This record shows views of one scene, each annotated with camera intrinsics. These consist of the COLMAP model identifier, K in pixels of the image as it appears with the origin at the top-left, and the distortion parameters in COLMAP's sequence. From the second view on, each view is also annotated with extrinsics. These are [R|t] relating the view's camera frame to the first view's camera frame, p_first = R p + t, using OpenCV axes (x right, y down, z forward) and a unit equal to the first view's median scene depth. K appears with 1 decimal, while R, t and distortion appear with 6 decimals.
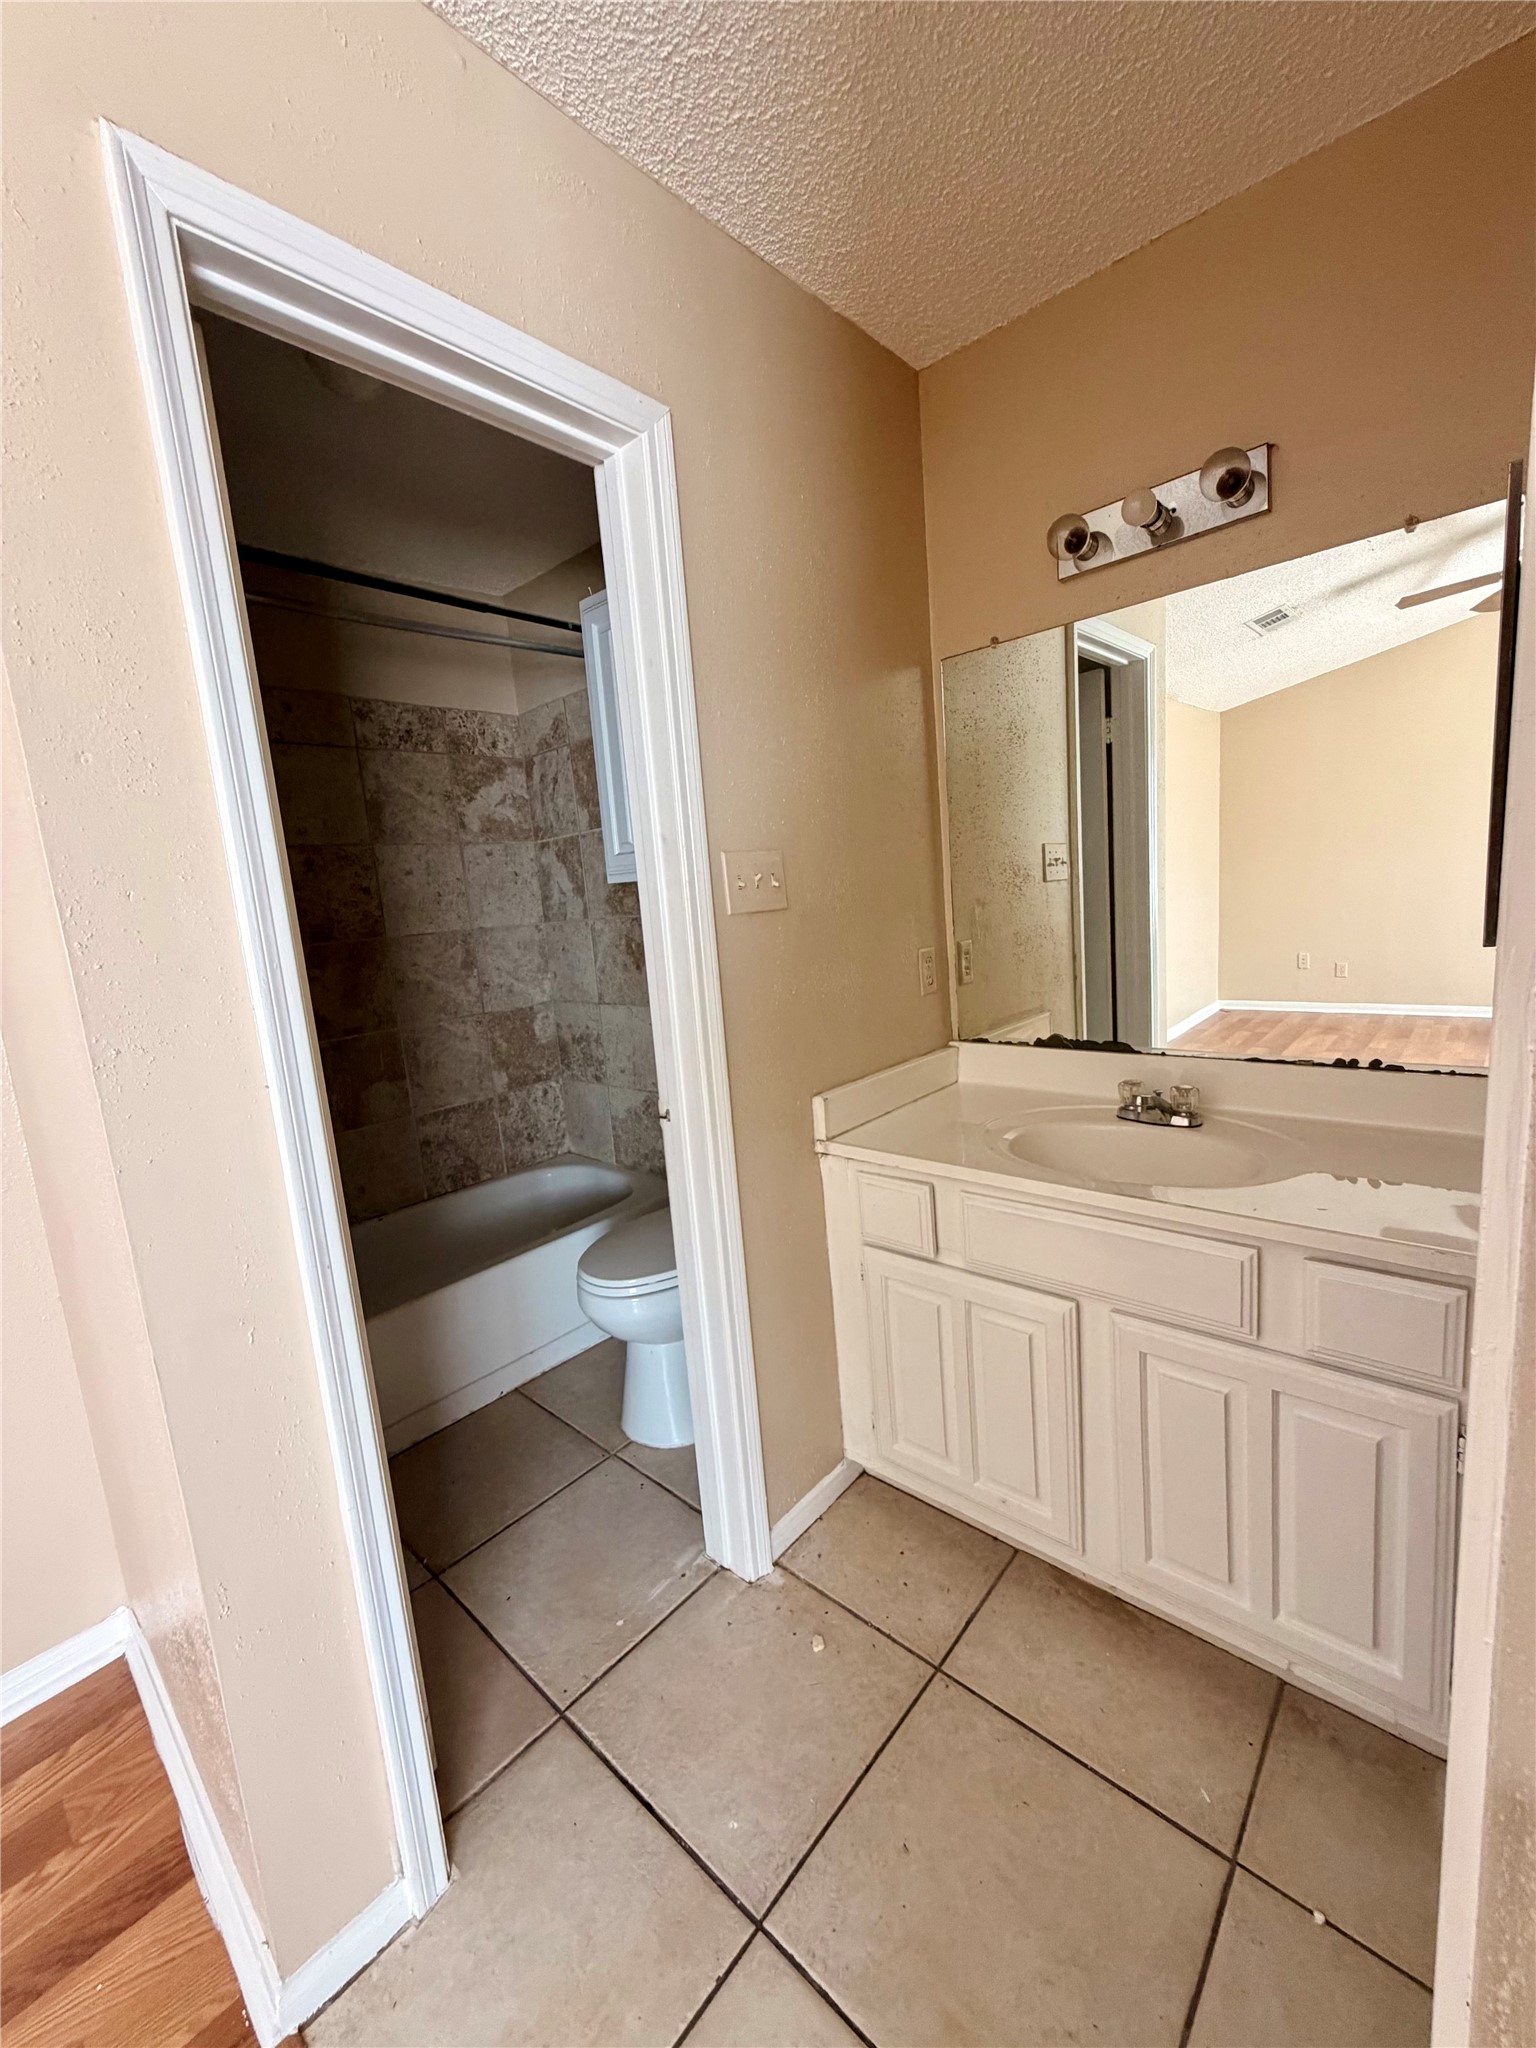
lens RADIAL K [[821.1, 0, 769.2], [0, 821.1, 1019.3], [0, 0, 1]] dist [-0.000140, -0.000219]
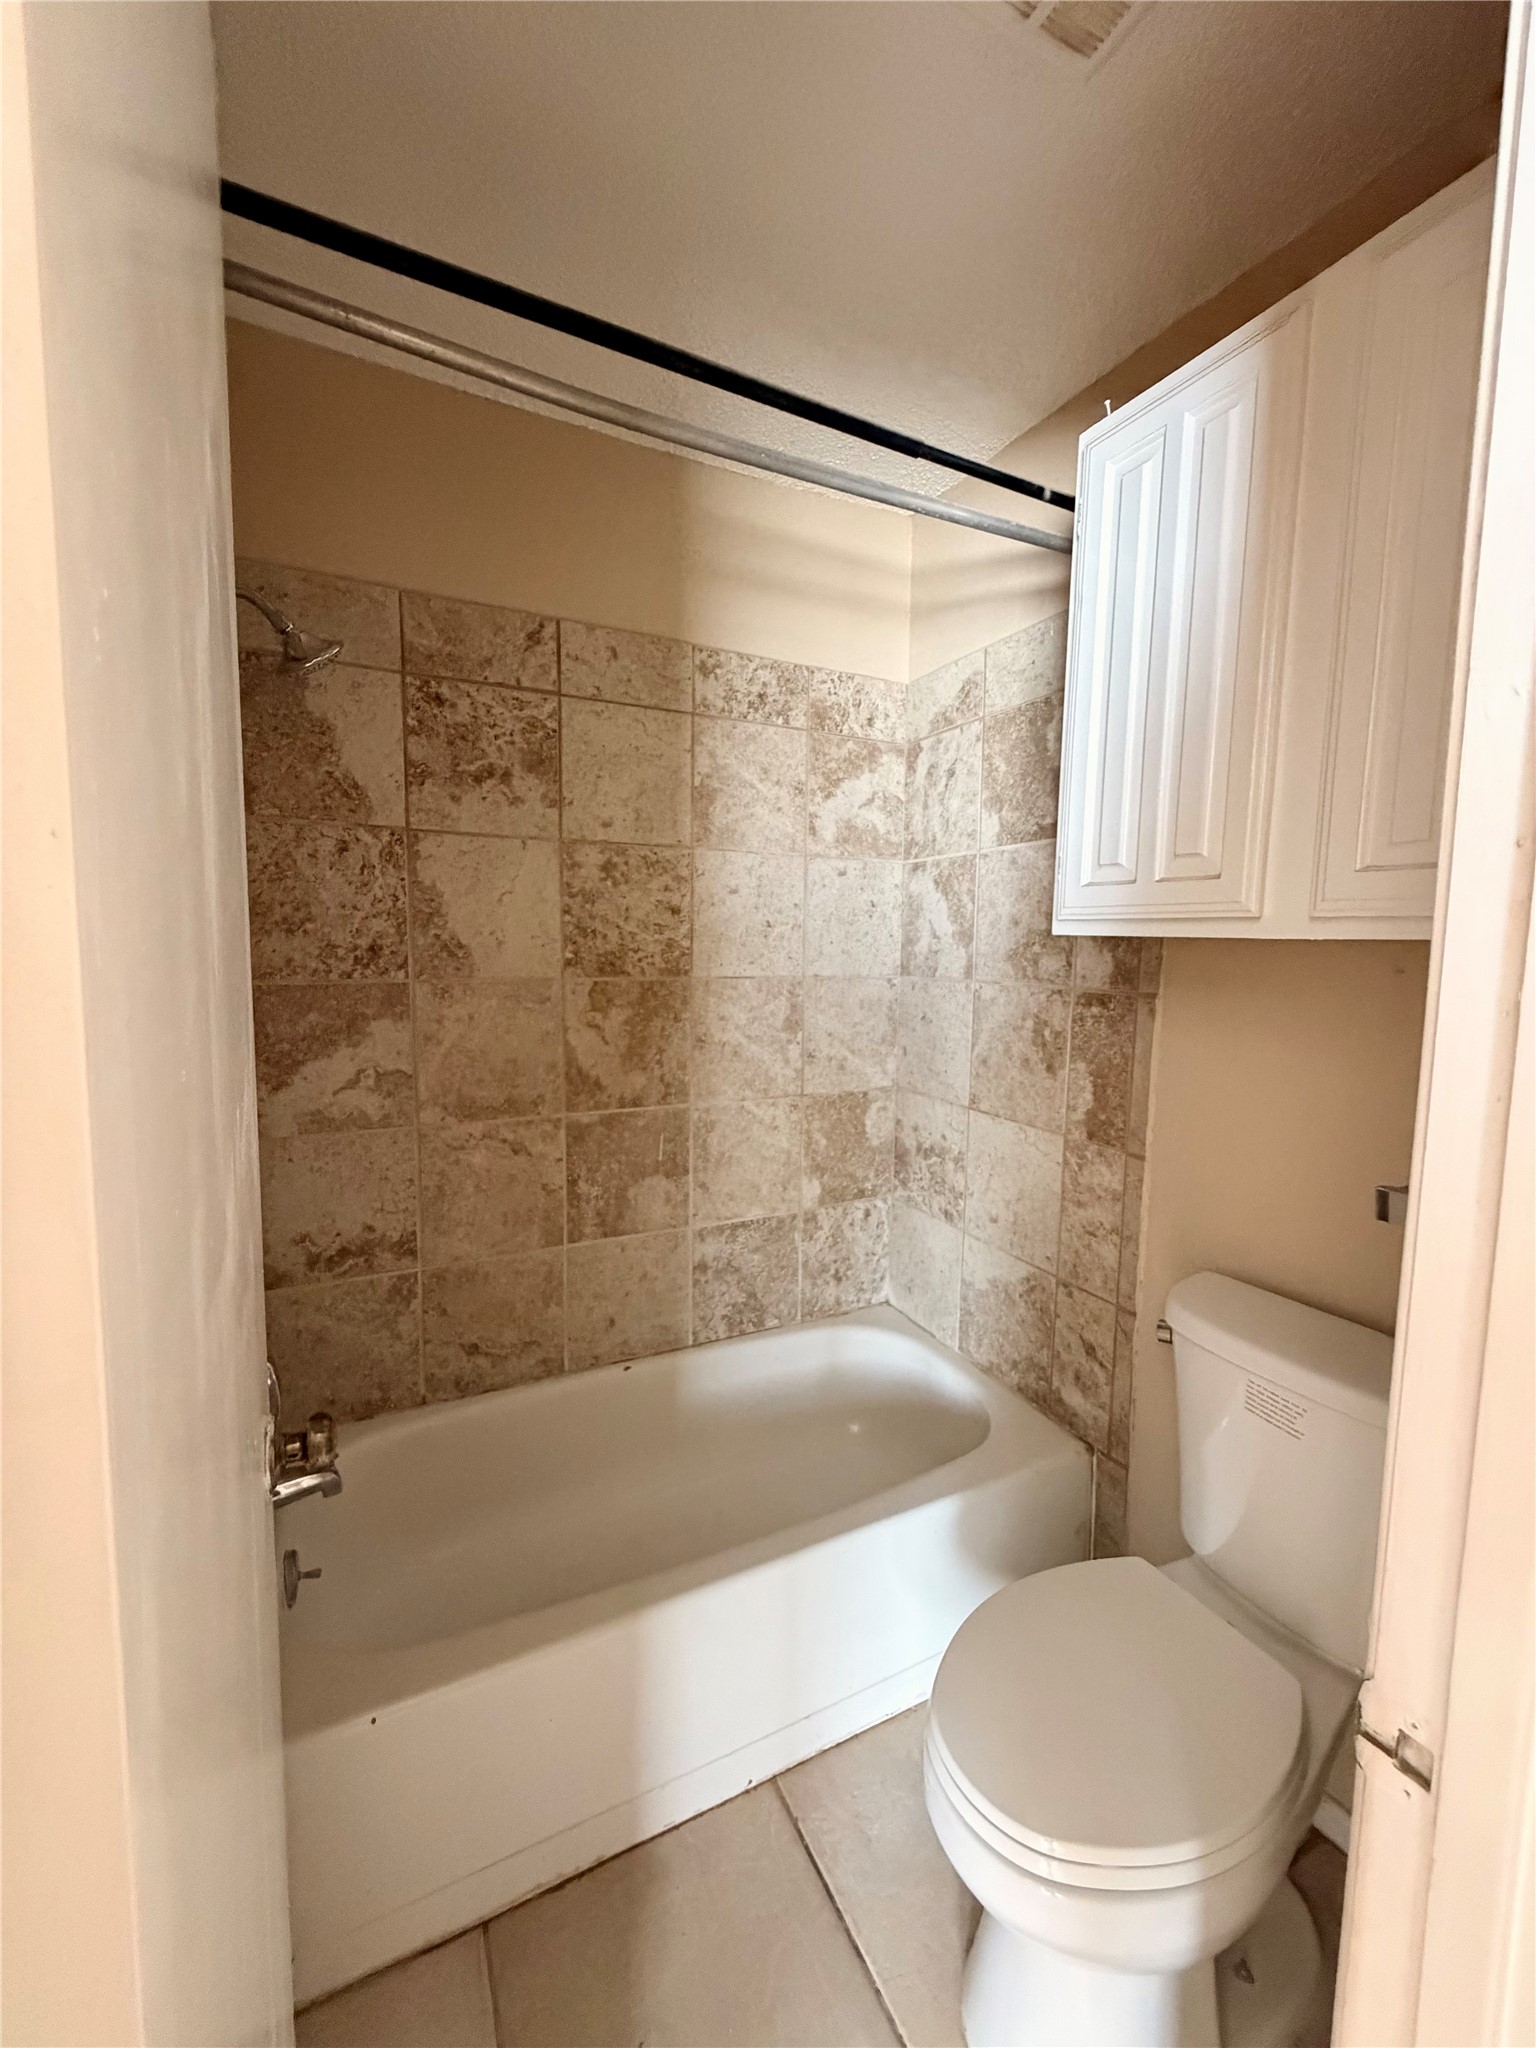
lens RADIAL K [[821.1, 0, 766.1], [0, 821.1, 1024.5], [0, 0, 1]] dist [-0.000140, -0.000219]
pose [[0.928172, 0.130500, -0.348520, -0.138505], [-0.143454, 0.989590, -0.011502, -0.055034], [0.343391, 0.060672, 0.937231, 0.323221]]
